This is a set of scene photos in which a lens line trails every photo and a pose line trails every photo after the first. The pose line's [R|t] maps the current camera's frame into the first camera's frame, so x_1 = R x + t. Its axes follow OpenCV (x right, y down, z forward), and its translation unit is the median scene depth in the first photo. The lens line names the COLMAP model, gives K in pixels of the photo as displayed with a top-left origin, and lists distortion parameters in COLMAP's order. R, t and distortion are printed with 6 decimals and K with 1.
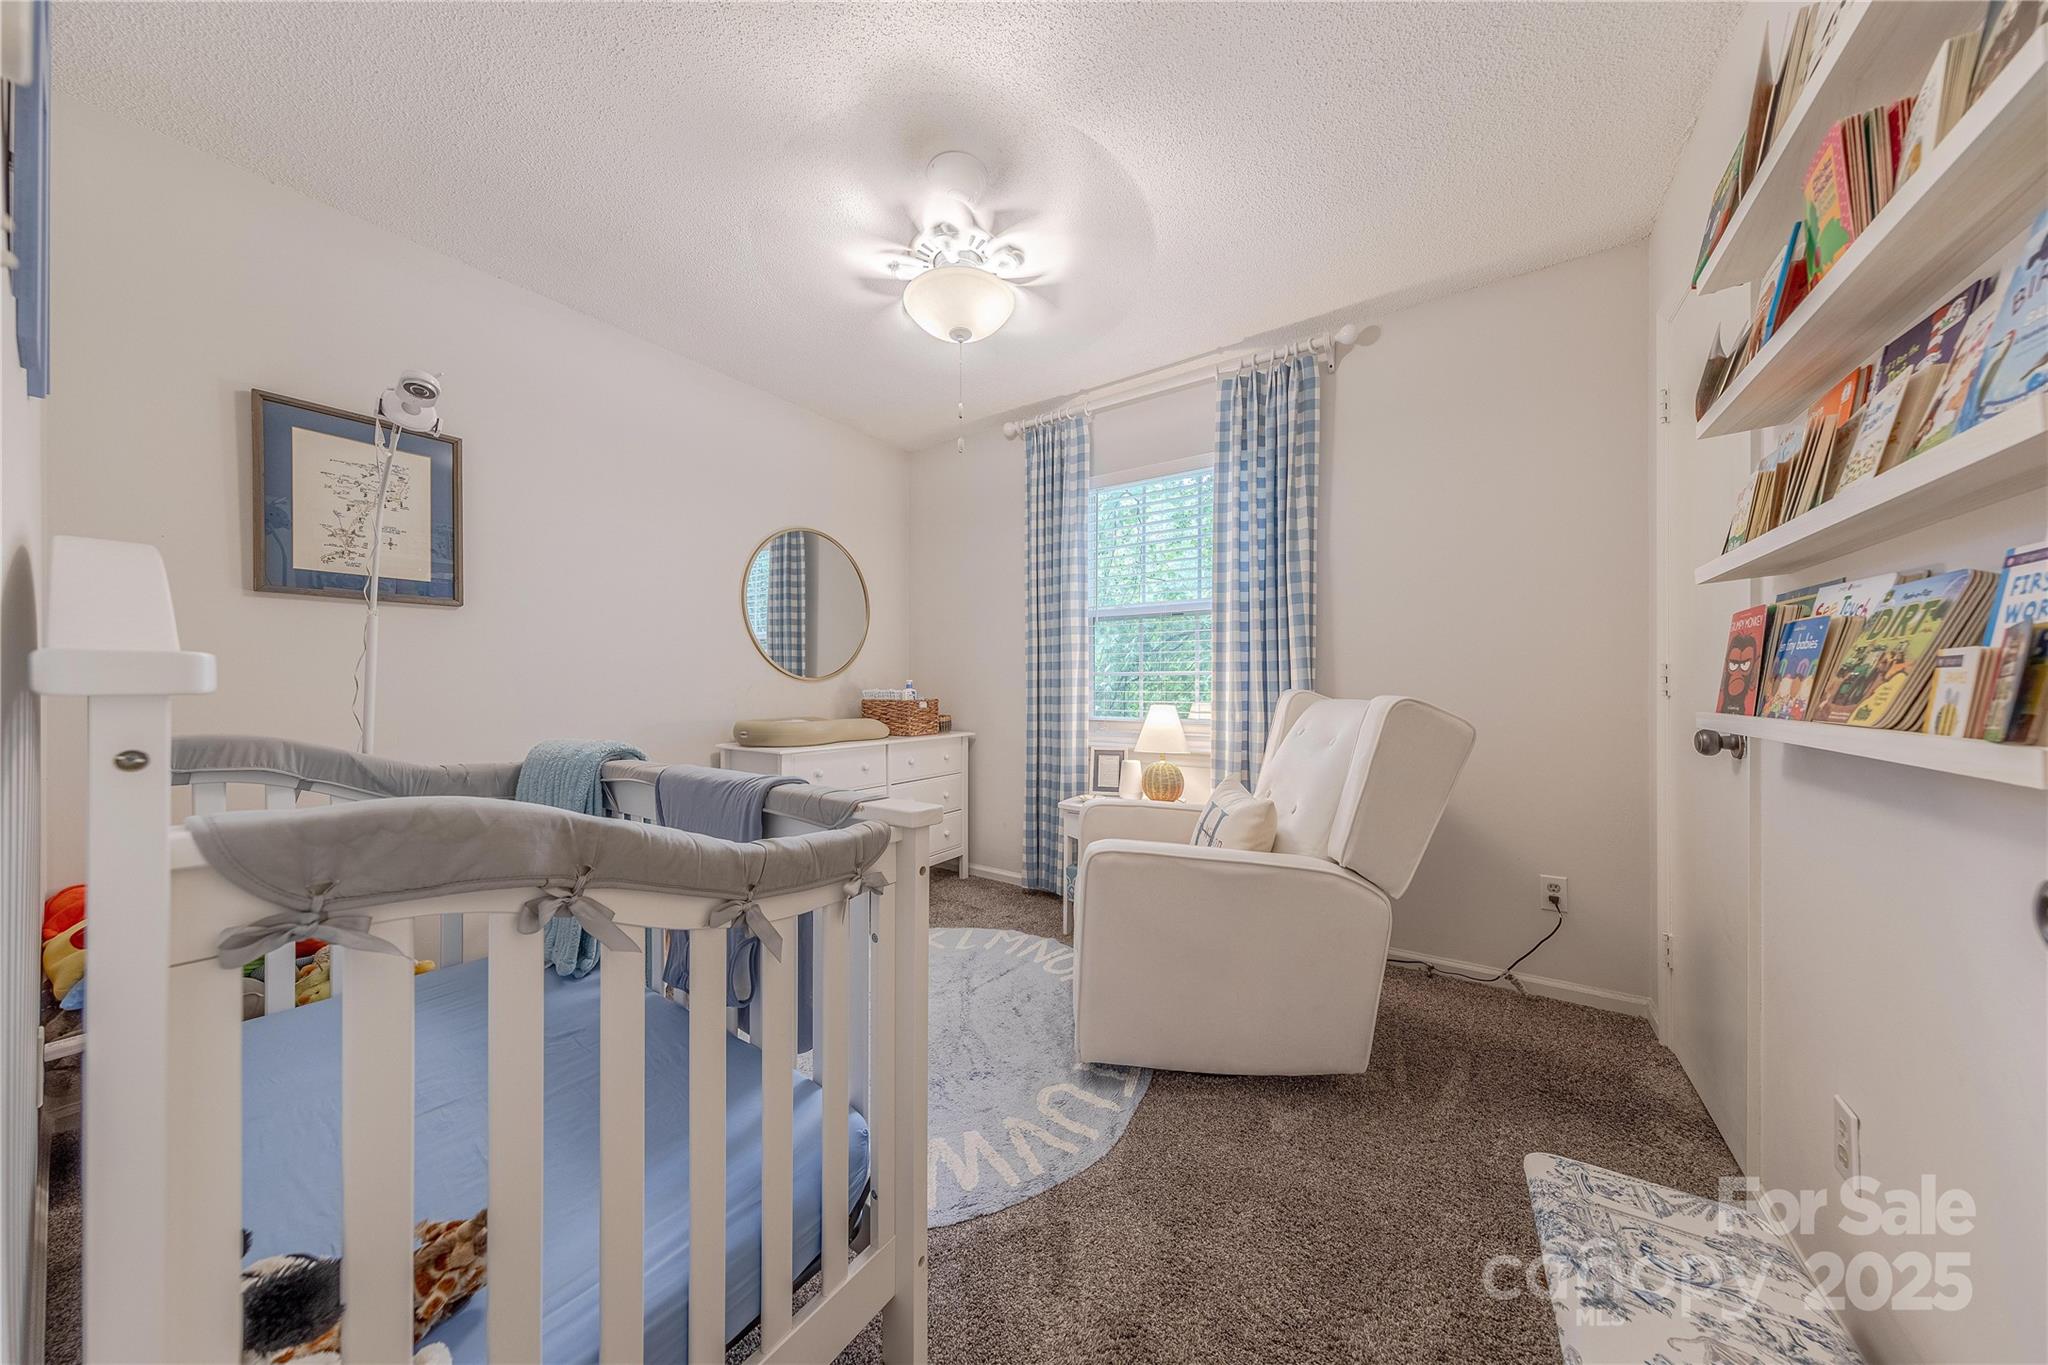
lens RADIAL K [[656.4, 0, 1032.8], [0, 656.4, 686.7], [0, 0, 1]] dist [0.008663, -0.000029]
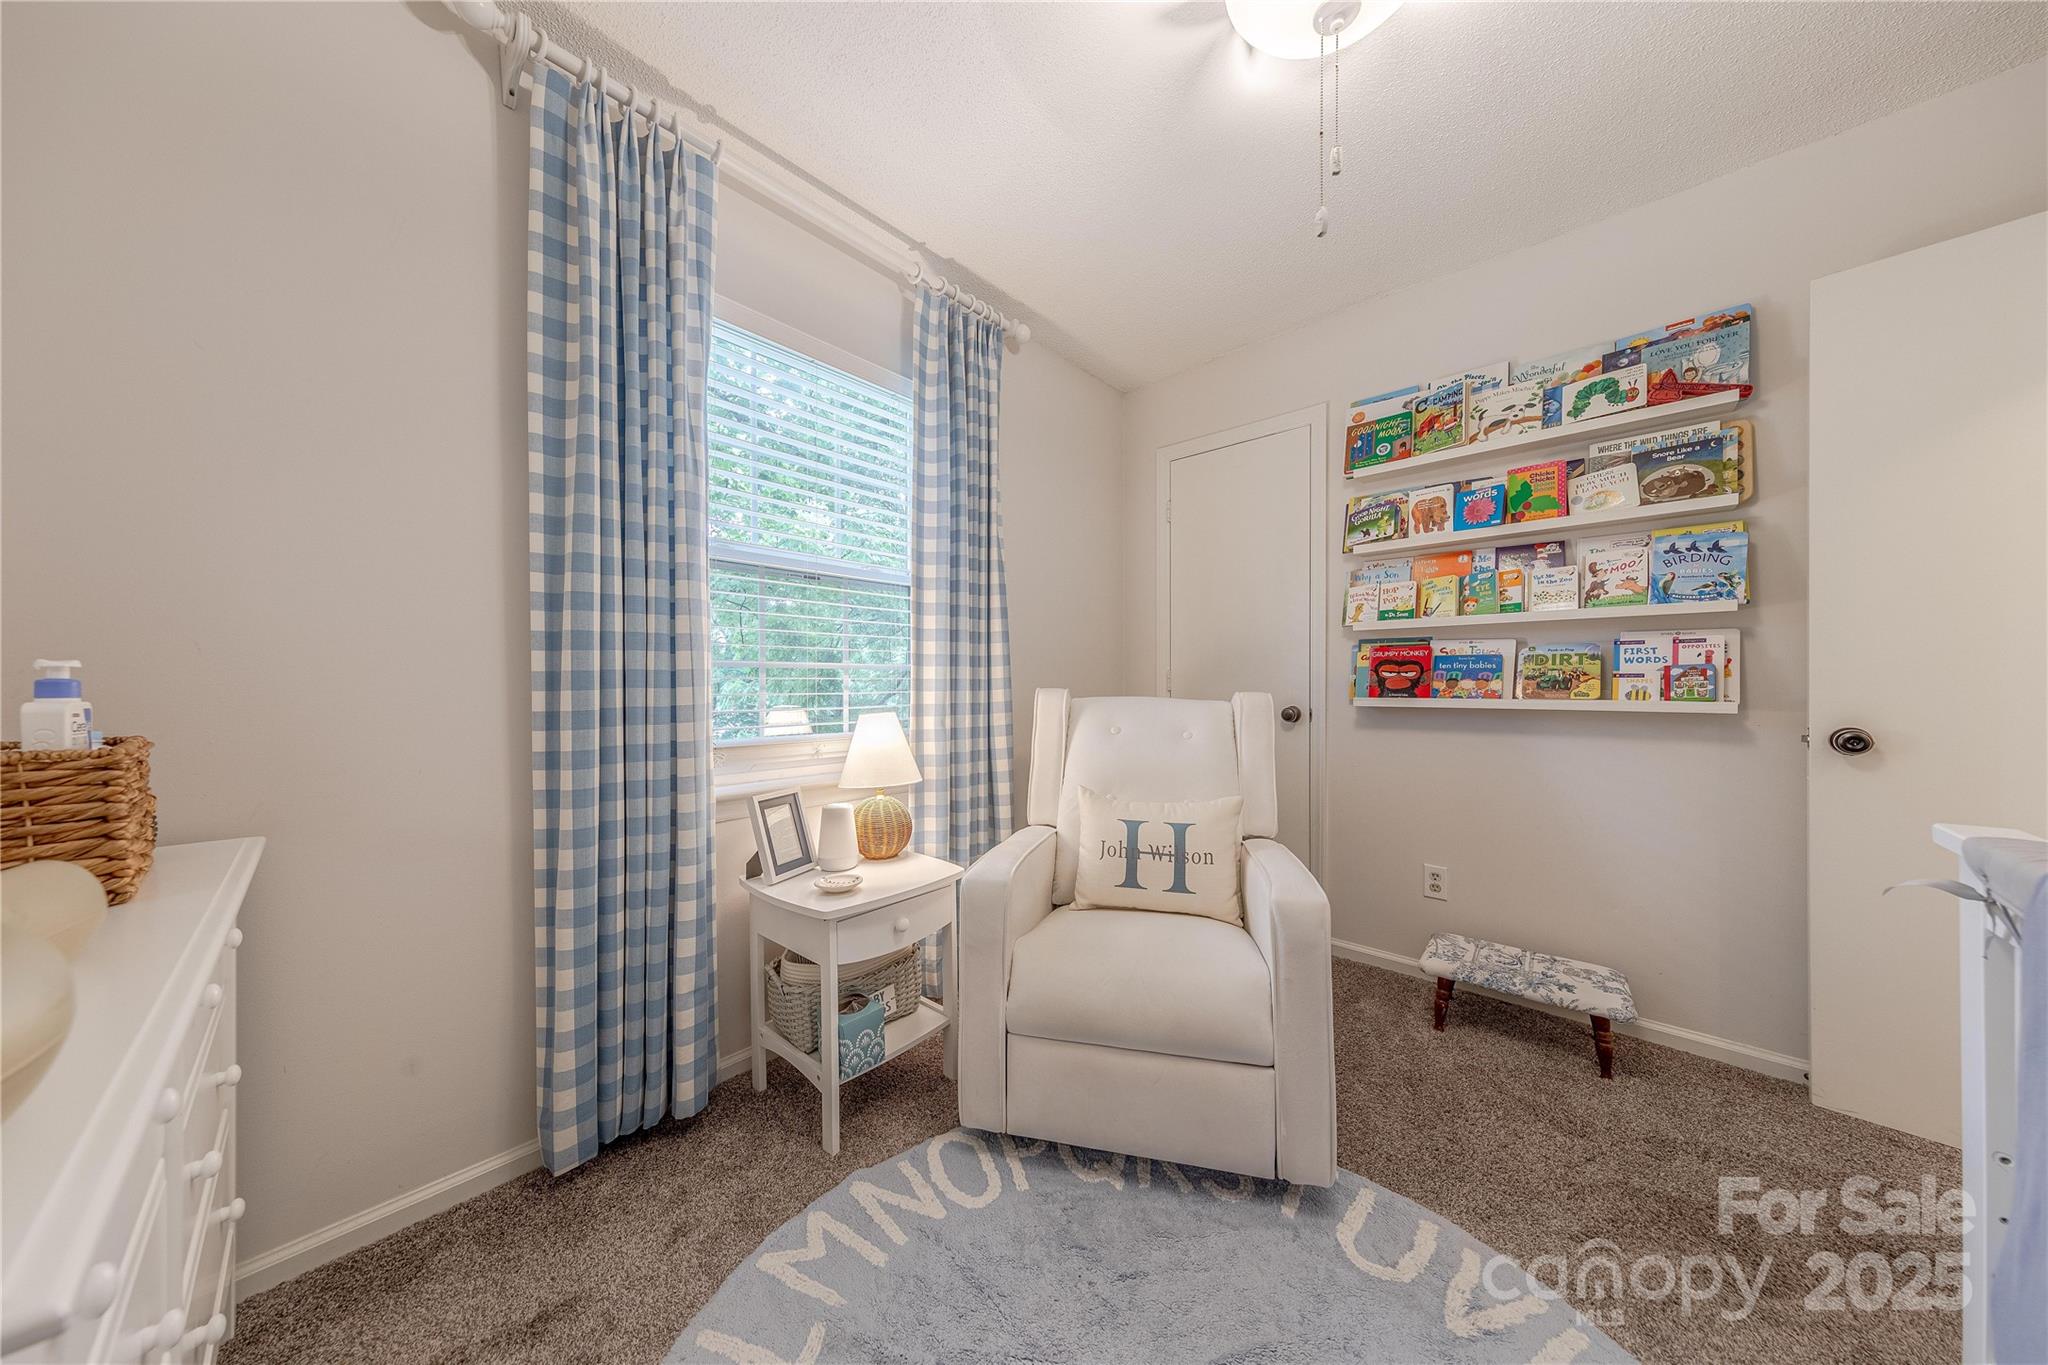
lens RADIAL K [[633.4, 0, 1019.2], [0, 633.4, 688.5], [0, 0, 1]] dist [0.007652, -0.000085]
pose [[0.151136, -0.005705, 0.988497, -0.458271], [0.002639, 0.999982, 0.005368, -0.000917], [-0.988509, 0.001797, 0.151148, 0.821600]]
